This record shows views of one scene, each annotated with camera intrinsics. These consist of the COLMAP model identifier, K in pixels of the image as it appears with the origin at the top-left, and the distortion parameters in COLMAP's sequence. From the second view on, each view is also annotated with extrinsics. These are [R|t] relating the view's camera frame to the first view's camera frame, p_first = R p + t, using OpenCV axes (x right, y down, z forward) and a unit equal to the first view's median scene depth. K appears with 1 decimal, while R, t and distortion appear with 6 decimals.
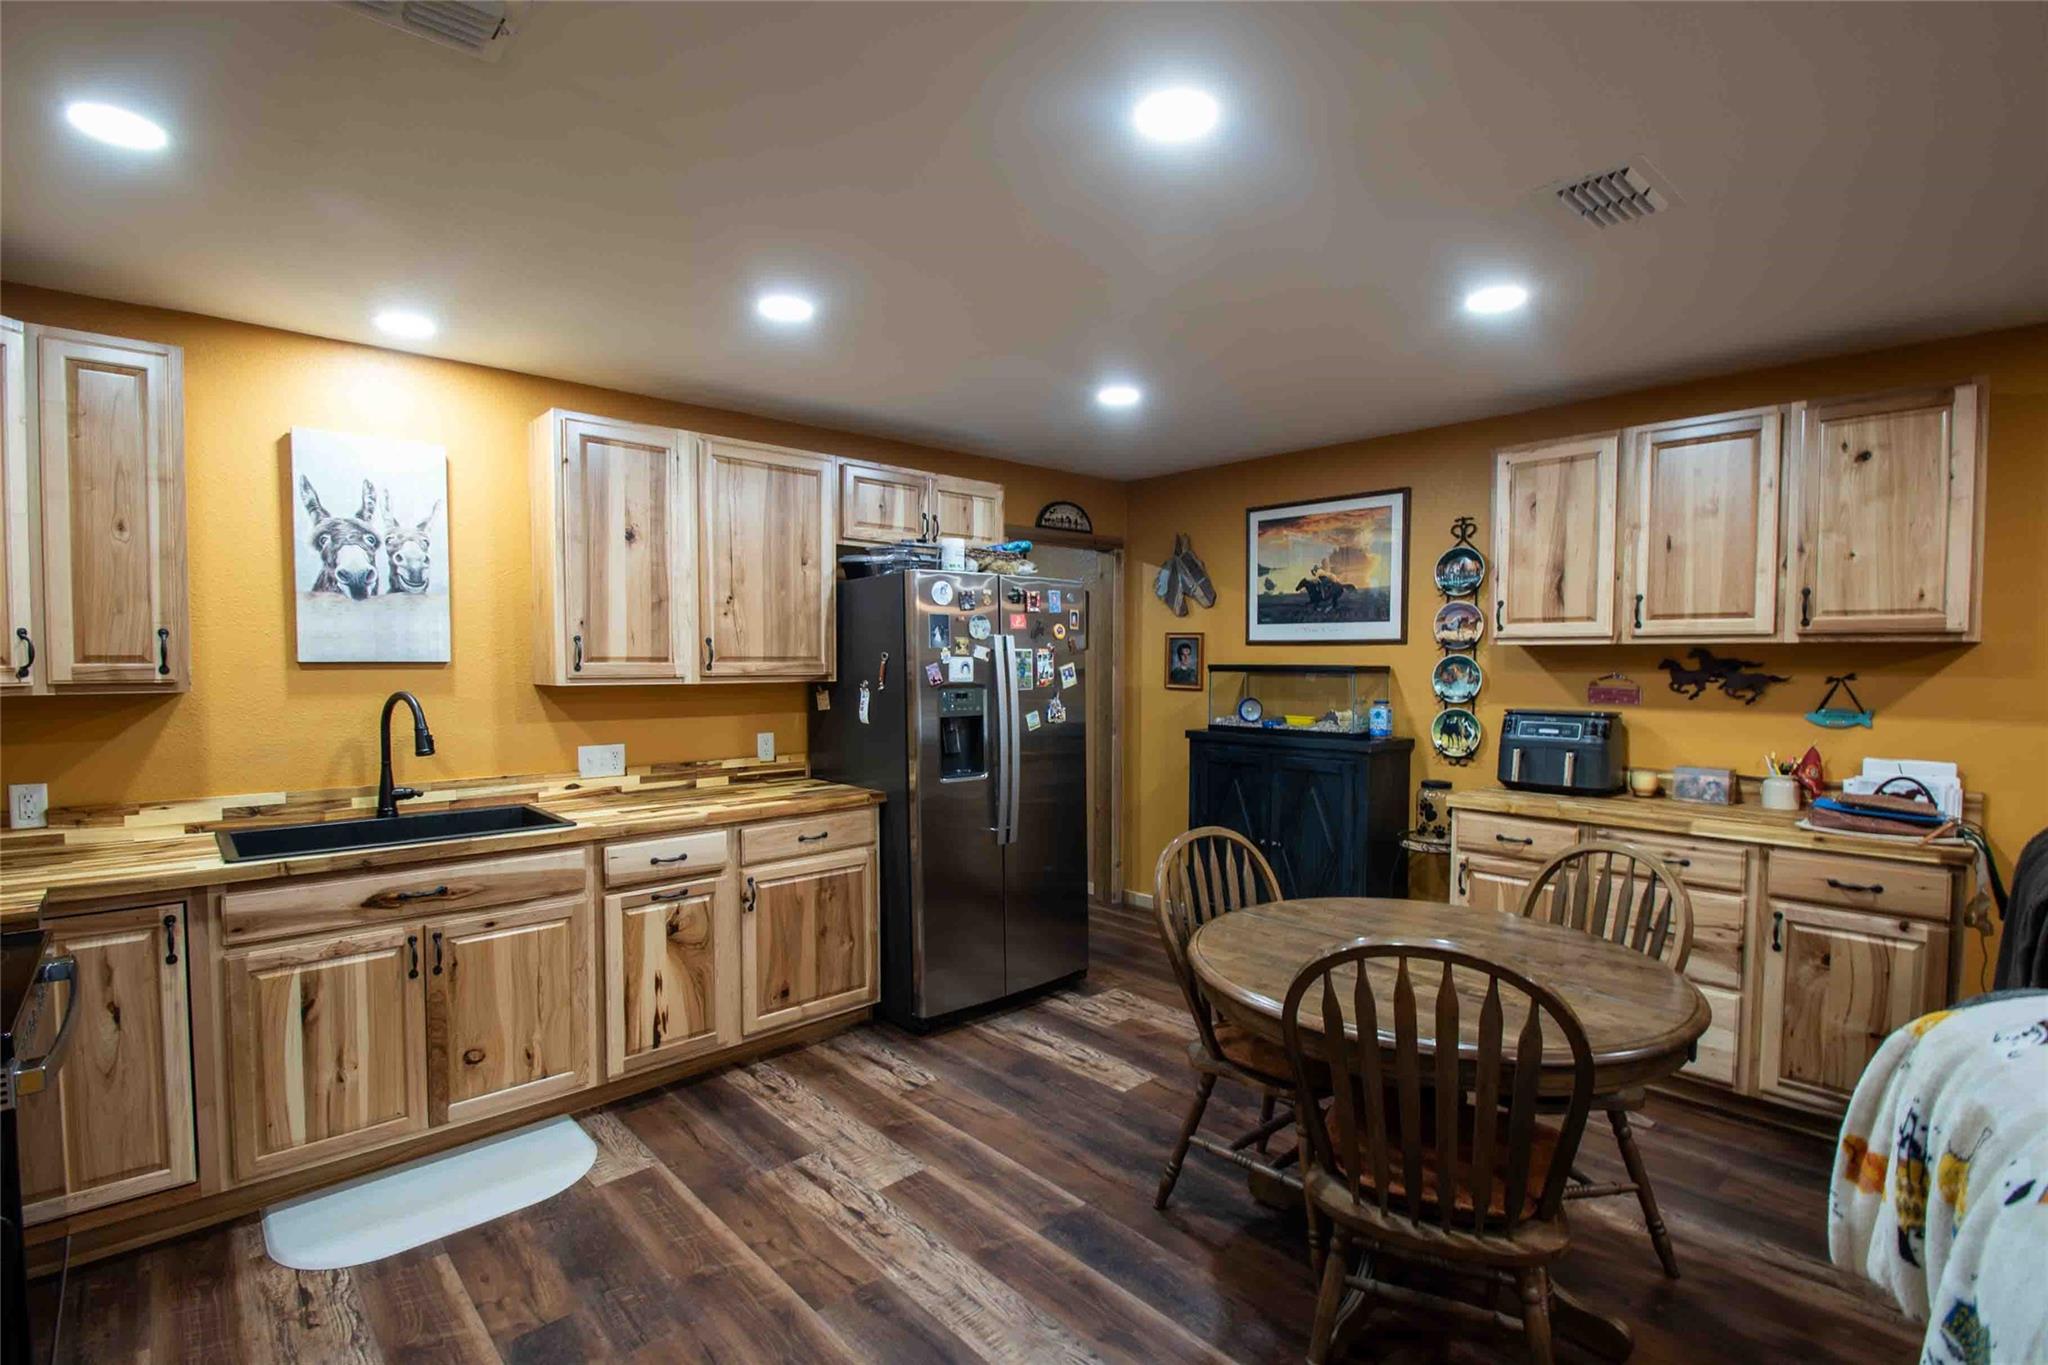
lens RADIAL K [[927.5, 0, 1034.4], [0, 927.5, 700.3], [0, 0, 1]] dist [-0.003980, -0.002465]
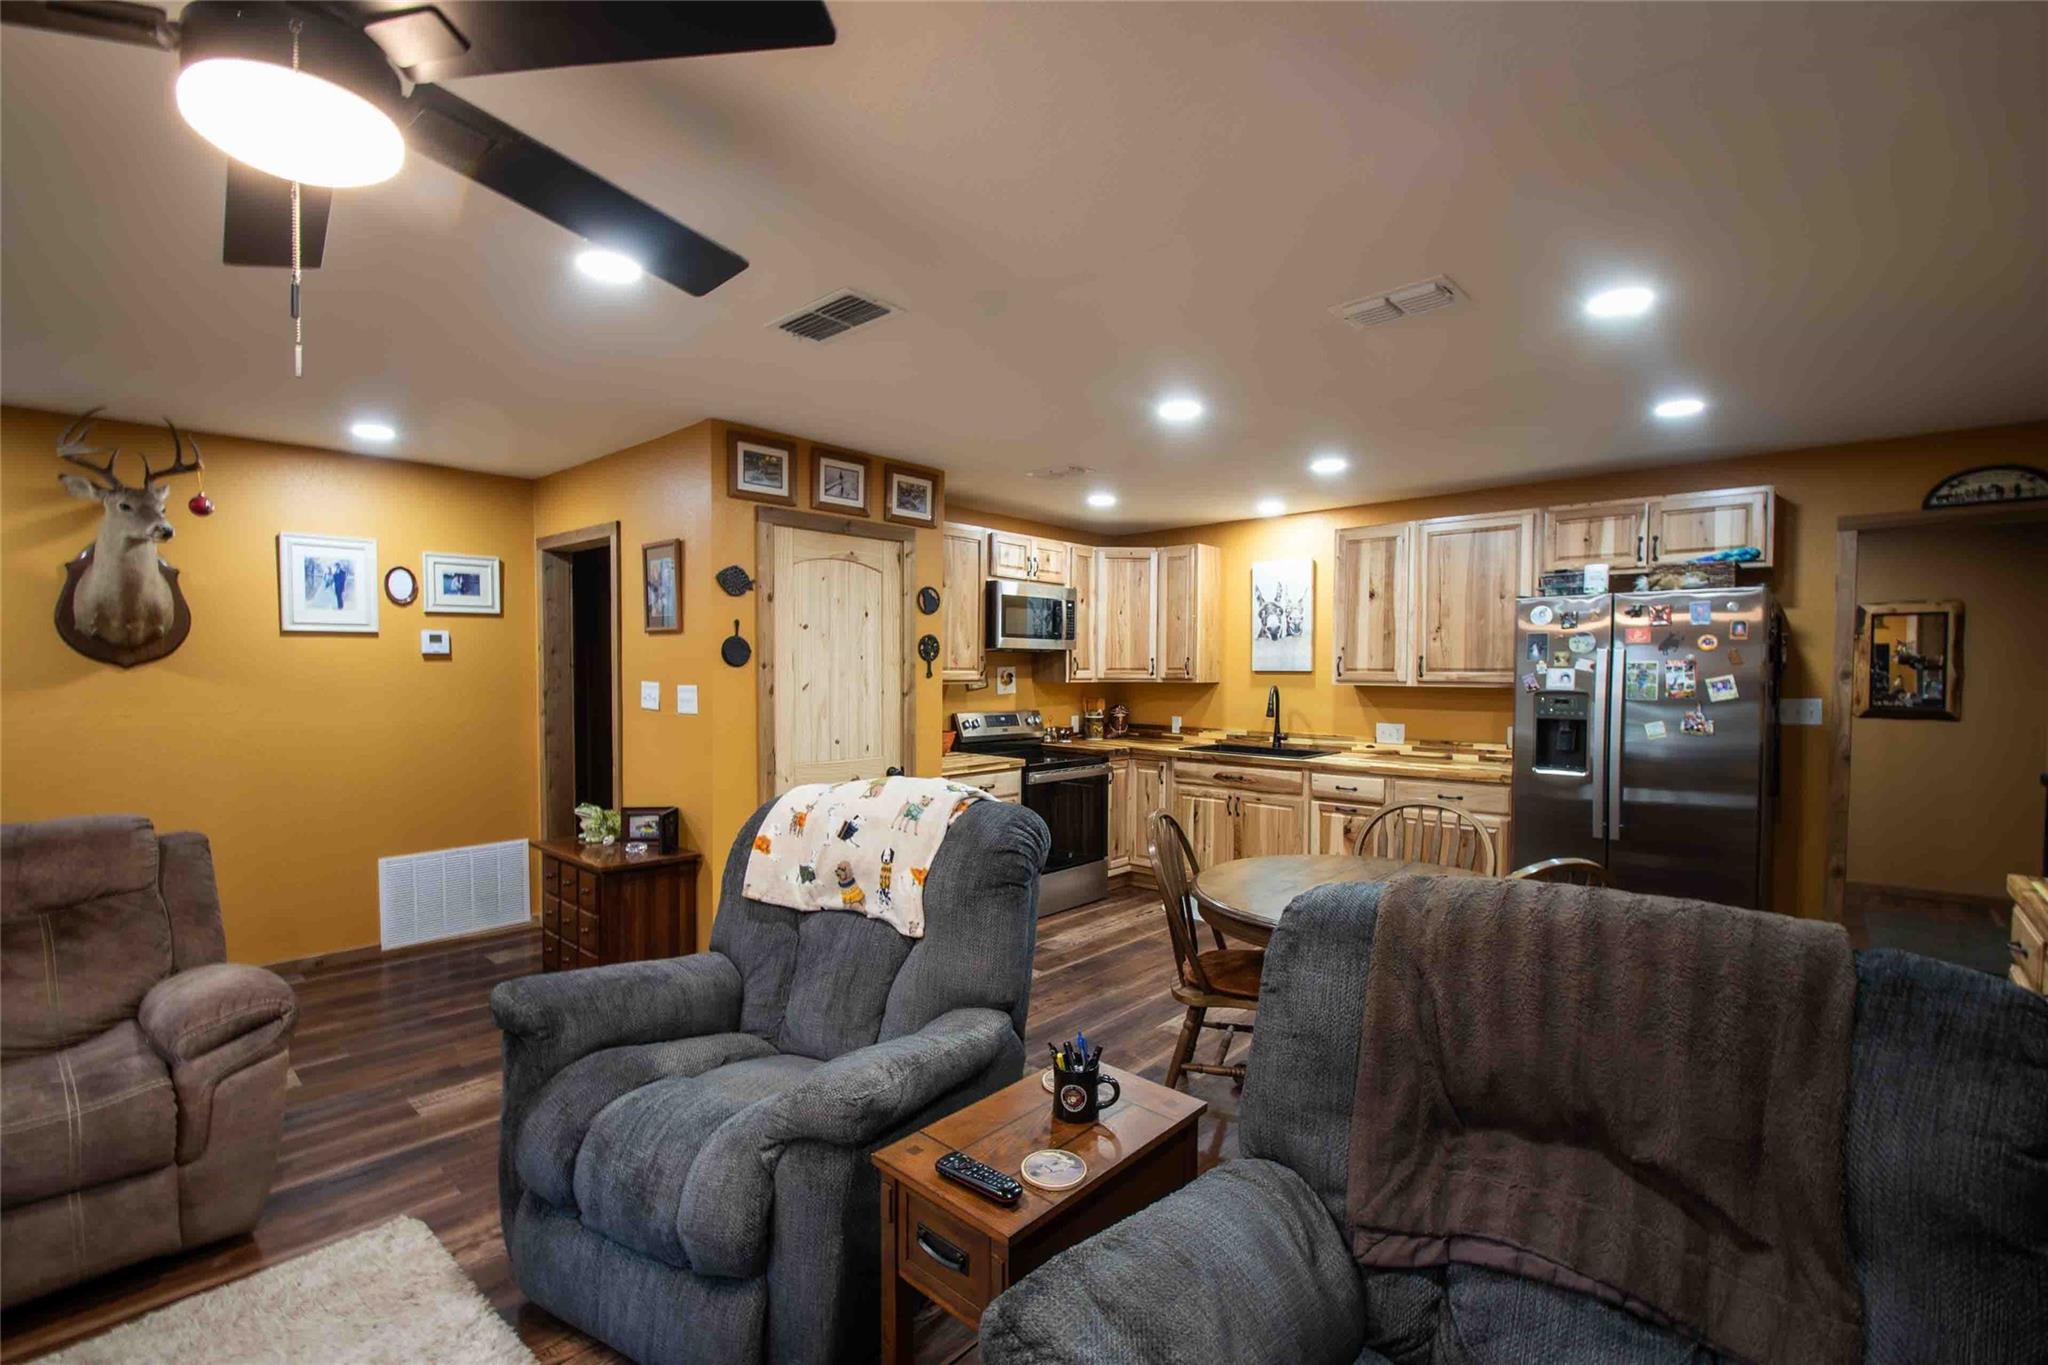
lens RADIAL K [[927.5, 0, 1027.9], [0, 927.5, 691.7], [0, 0, 1]] dist [-0.003980, -0.002465]
pose [[0.091678, 0.023954, -0.995501, 1.071266], [-0.048606, 0.998627, 0.019553, -0.007739], [0.994602, 0.046595, 0.092716, 0.227225]]
